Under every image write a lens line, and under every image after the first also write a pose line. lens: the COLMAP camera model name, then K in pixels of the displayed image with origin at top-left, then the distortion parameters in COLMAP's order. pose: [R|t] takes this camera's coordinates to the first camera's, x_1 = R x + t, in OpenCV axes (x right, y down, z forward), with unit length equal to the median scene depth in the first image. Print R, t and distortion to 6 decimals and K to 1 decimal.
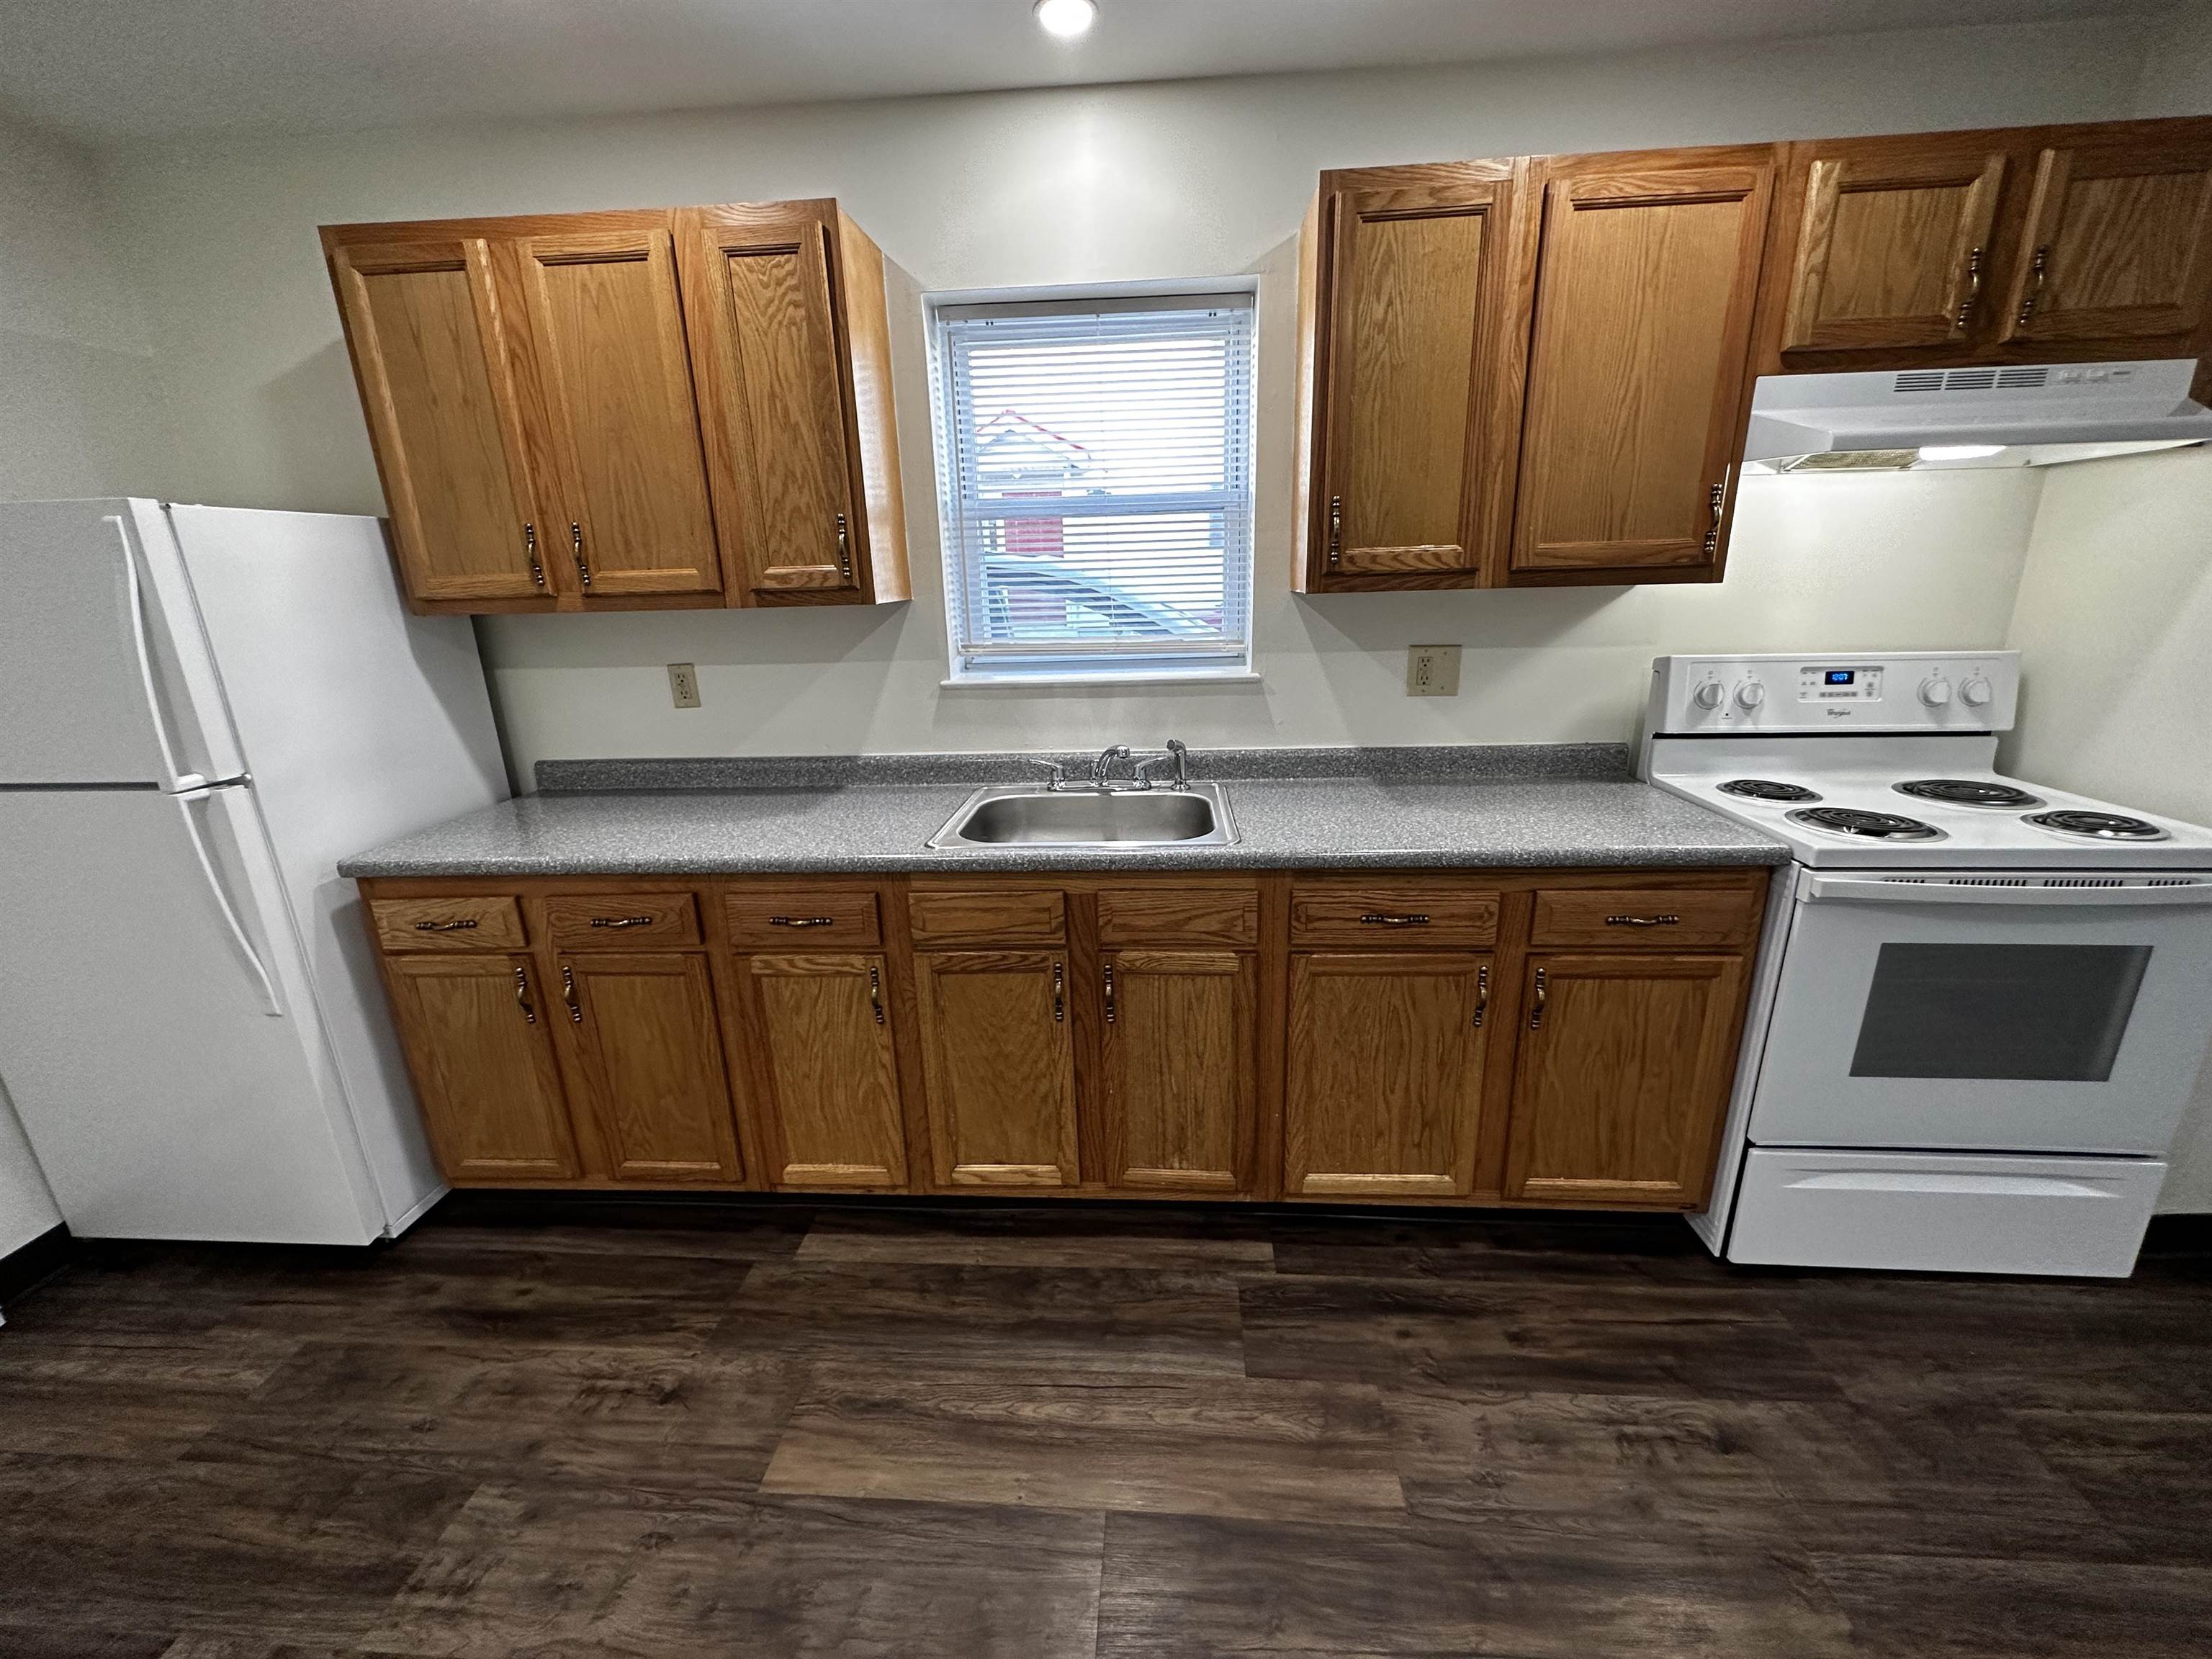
lens RADIAL K [[881.1, 0, 1106.7], [0, 881.1, 831.1], [0, 0, 1]] dist [-0.002456, 0.000176]
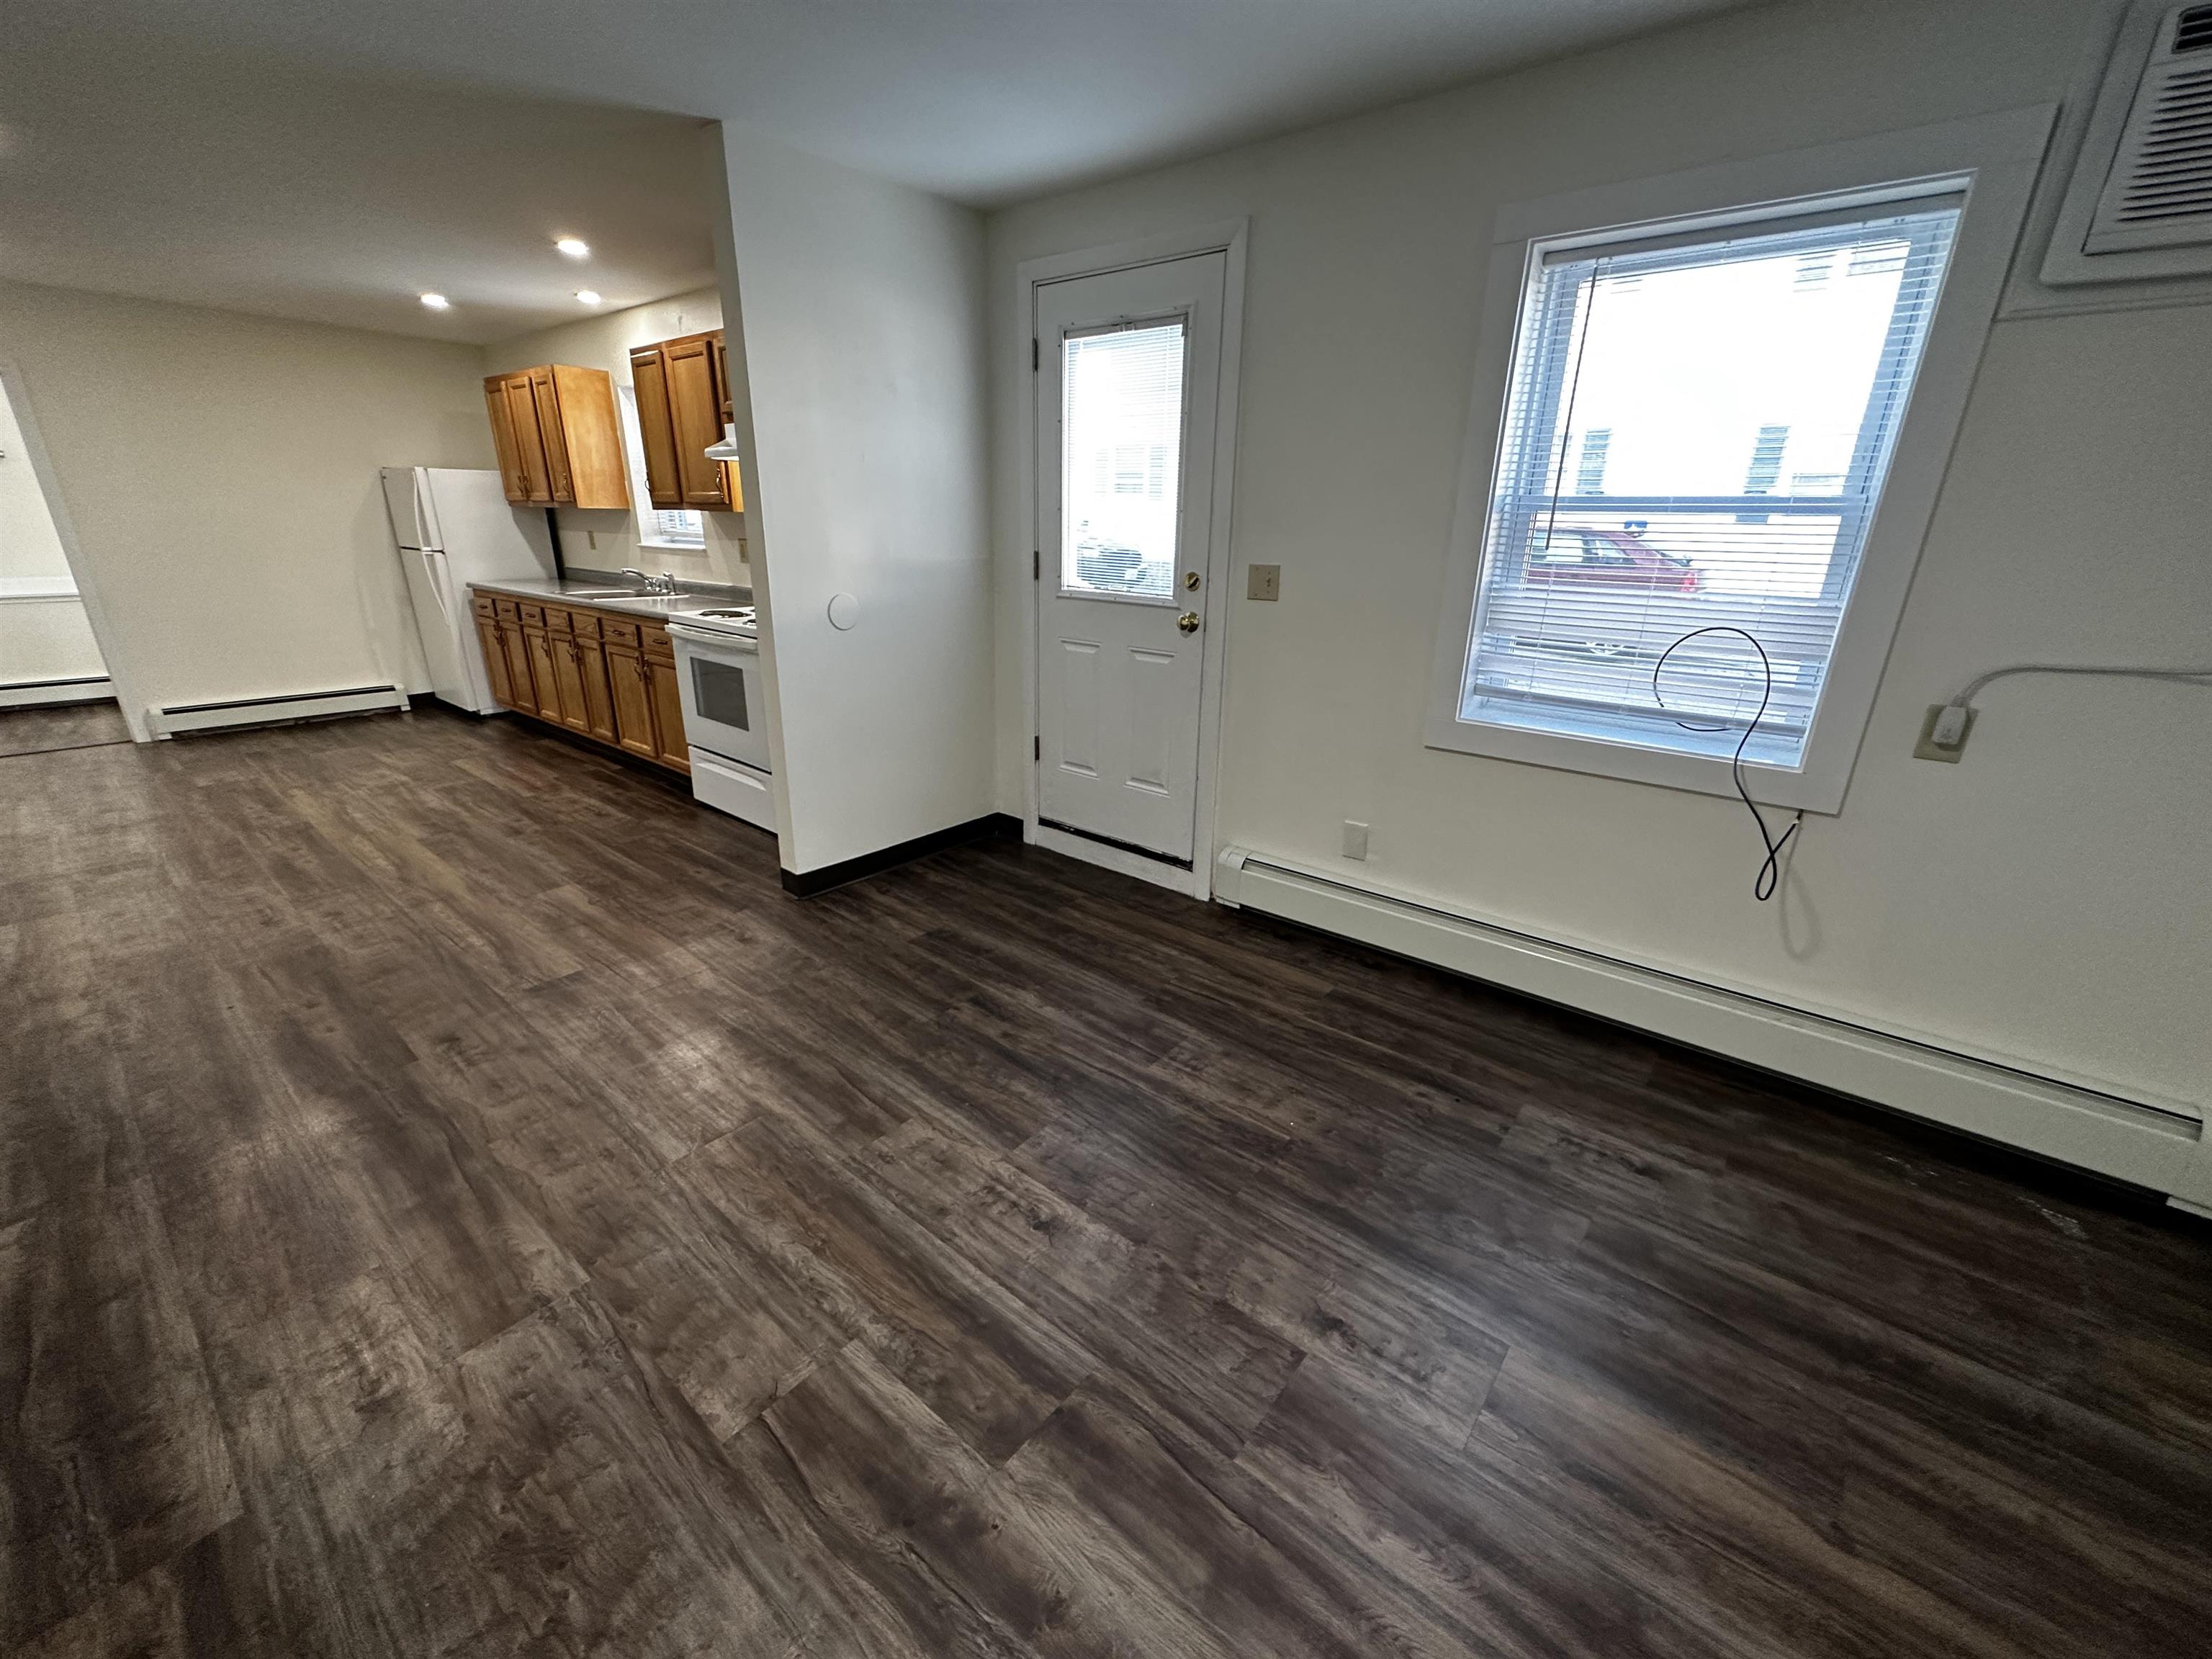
lens RADIAL K [[883.6, 0, 1106.8], [0, 883.6, 831.8], [0, 0, 1]] dist [-0.003023, 0.000863]
pose [[0.815055, 0.234540, -0.529788, 2.904769], [-0.204168, 0.972014, 0.116212, 0.068716], [0.542218, 0.013446, 0.840130, -0.413746]]
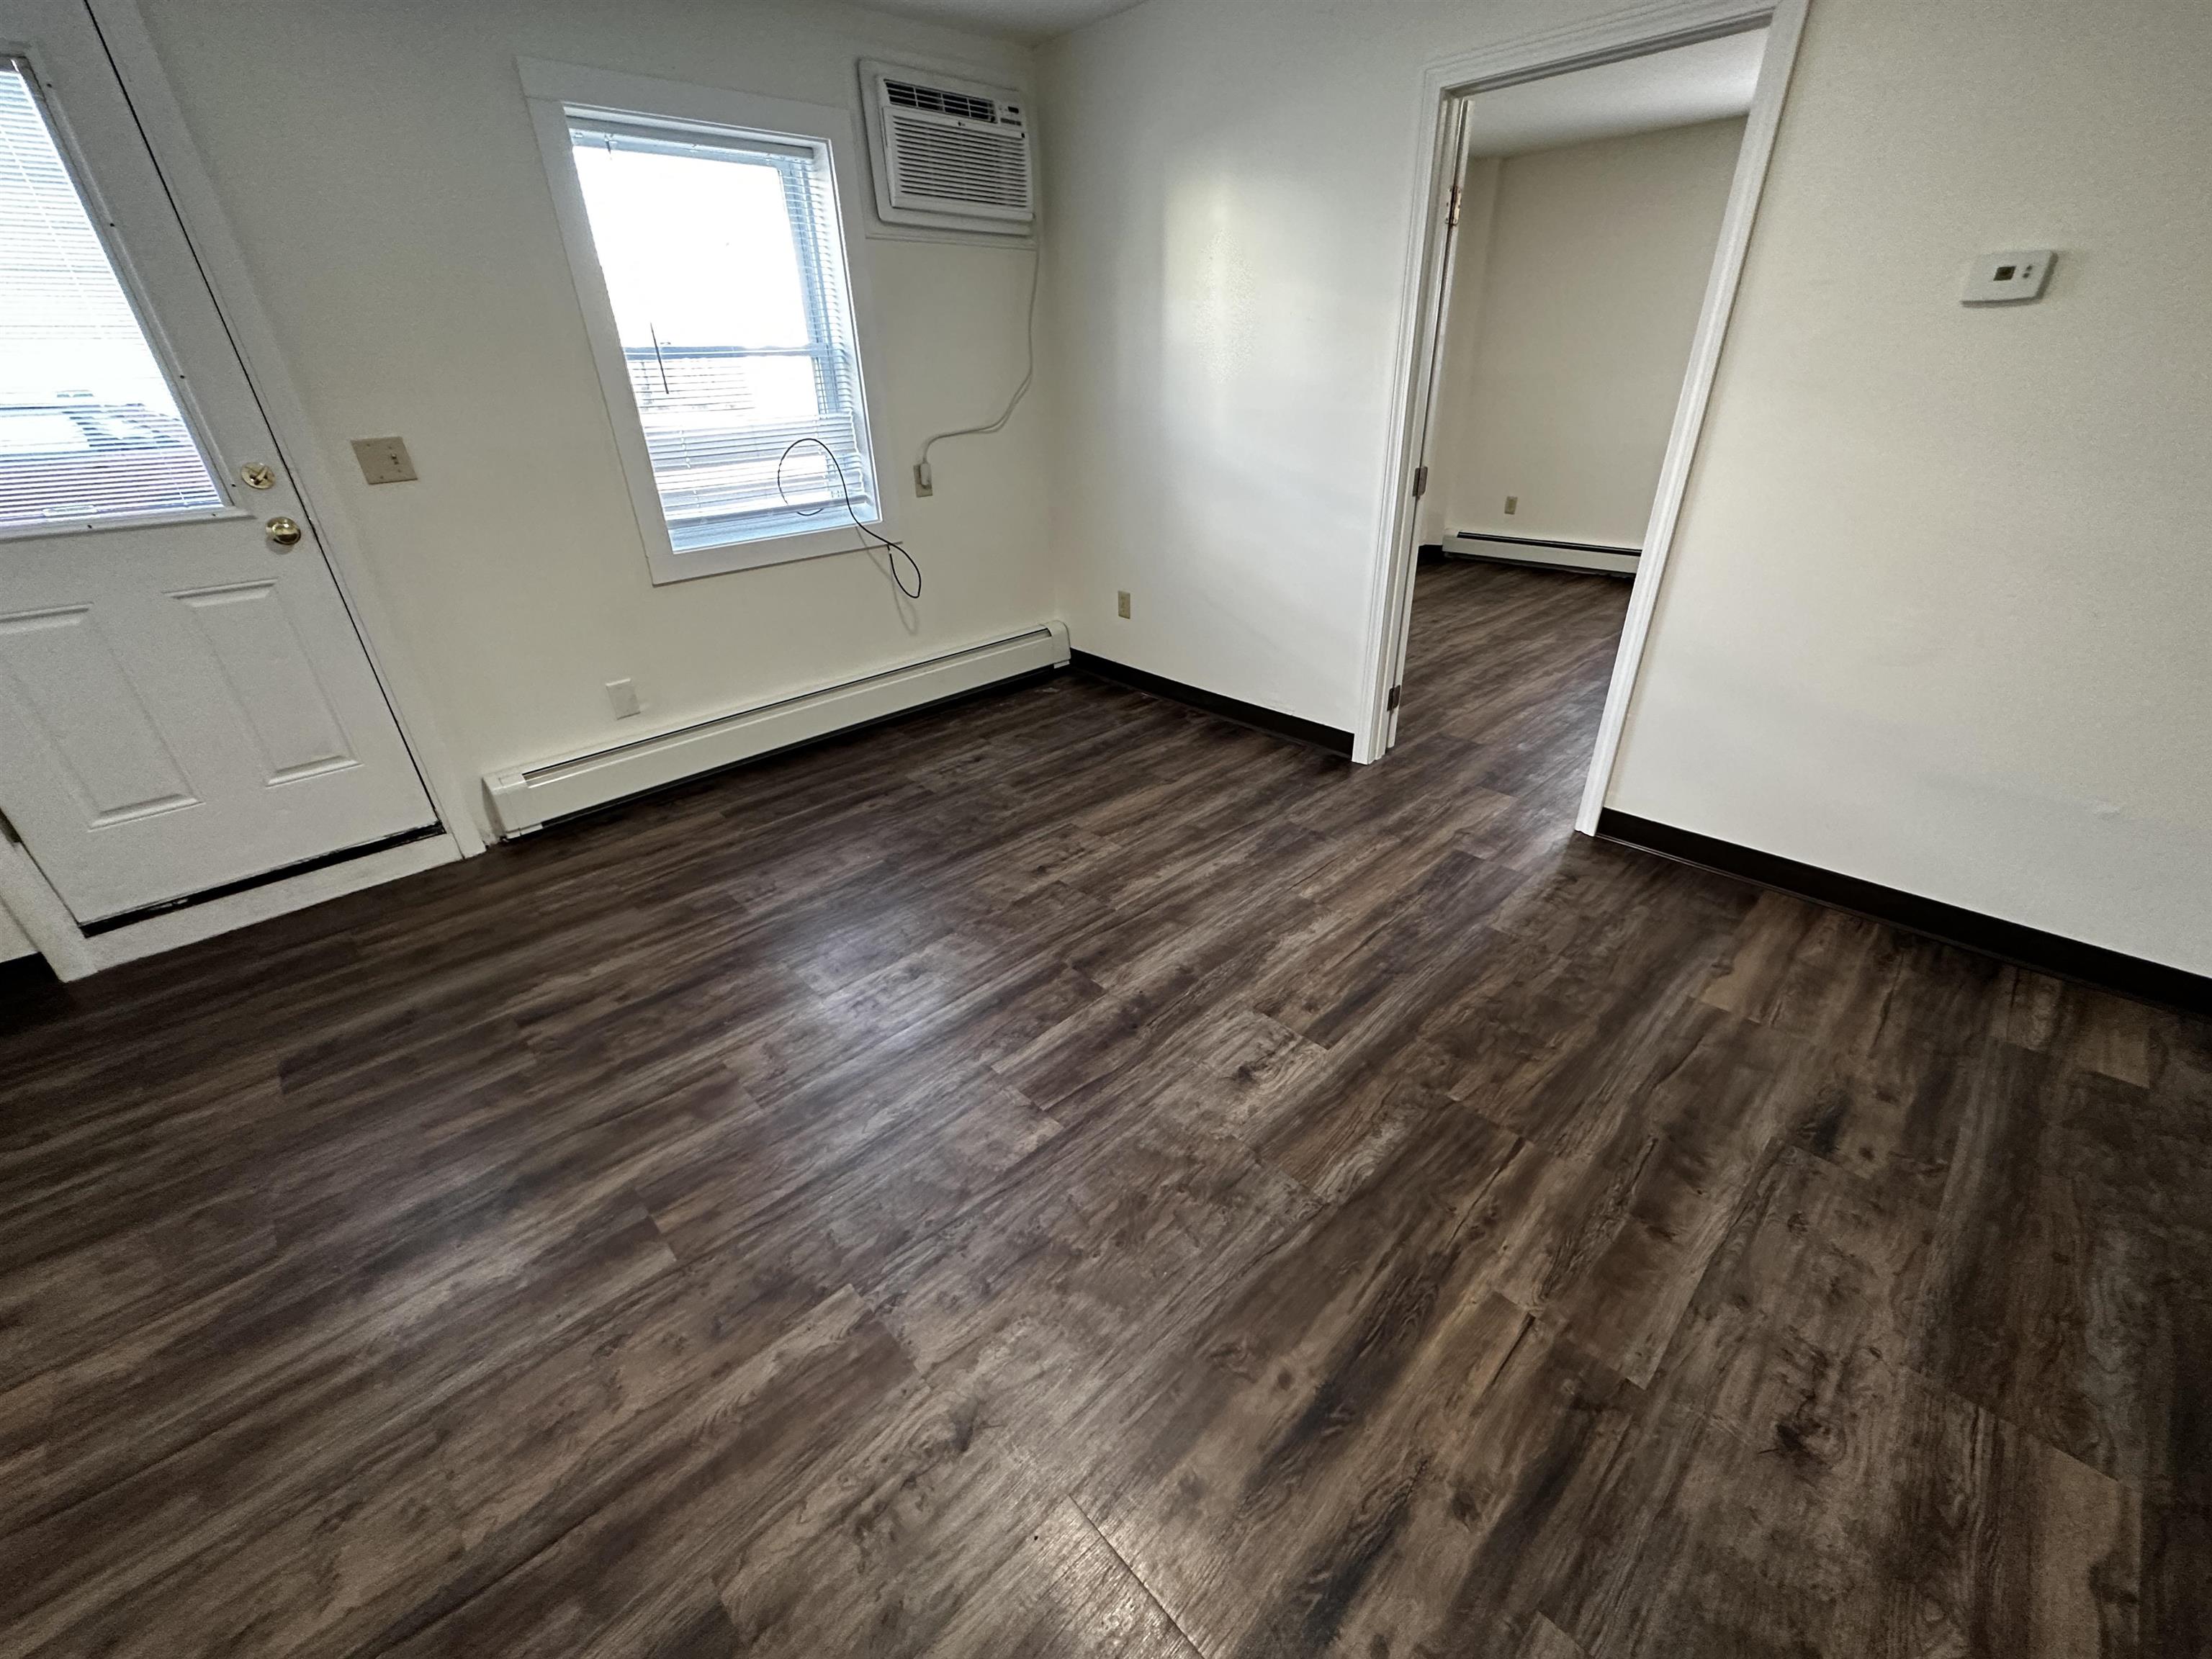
lens RADIAL K [[883.6, 0, 1106.8], [0, 883.6, 831.8], [0, 0, 1]] dist [-0.003023, 0.000863]
pose [[0.670156, -0.342460, 0.658492, 1.840543], [0.224676, 0.939169, 0.259775, 0.187475], [-0.707398, -0.026143, 0.706332, -0.666432]]
